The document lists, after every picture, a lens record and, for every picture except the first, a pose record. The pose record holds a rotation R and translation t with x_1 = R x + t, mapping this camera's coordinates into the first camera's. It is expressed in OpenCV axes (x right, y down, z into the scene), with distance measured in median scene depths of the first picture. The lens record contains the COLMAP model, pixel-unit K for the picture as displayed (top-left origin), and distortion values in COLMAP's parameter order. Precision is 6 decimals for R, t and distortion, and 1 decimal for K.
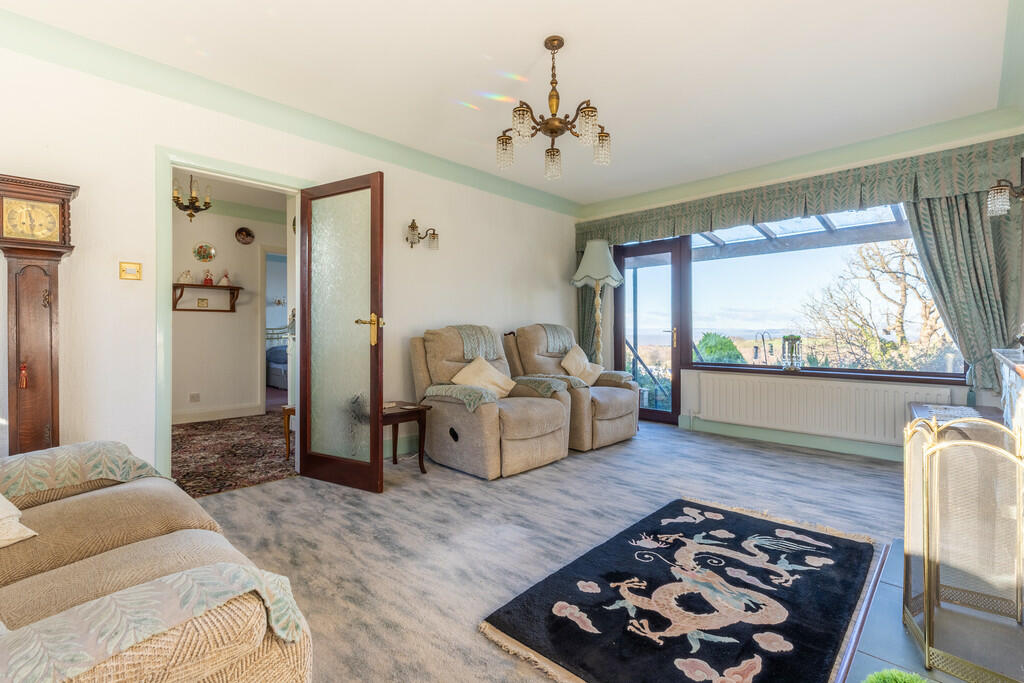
lens RADIAL K [[470.5, 0, 513.6], [0, 470.5, 323.4], [0, 0, 1]] dist [0.000770, 0.000169]
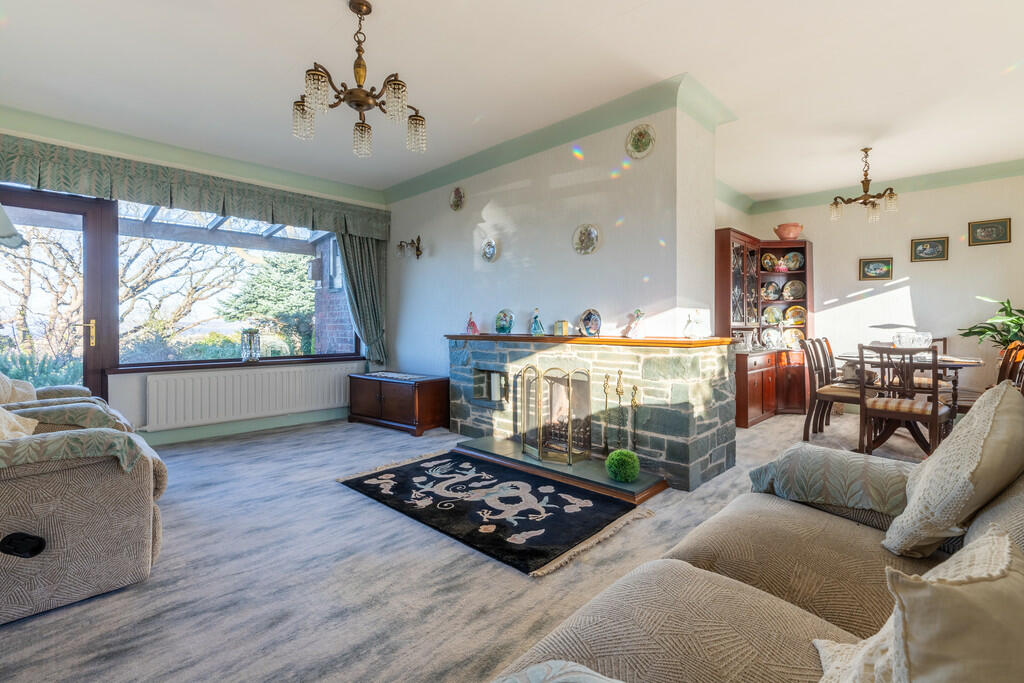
lens RADIAL K [[470.5, 0, 513.6], [0, 470.5, 323.4], [0, 0, 1]] dist [0.000770, 0.000169]
pose [[-0.006224, 0.001961, 0.999979, -0.928959], [-0.016743, 0.999858, -0.002065, 0.010785], [-0.999840, -0.016755, -0.006191, 0.799399]]
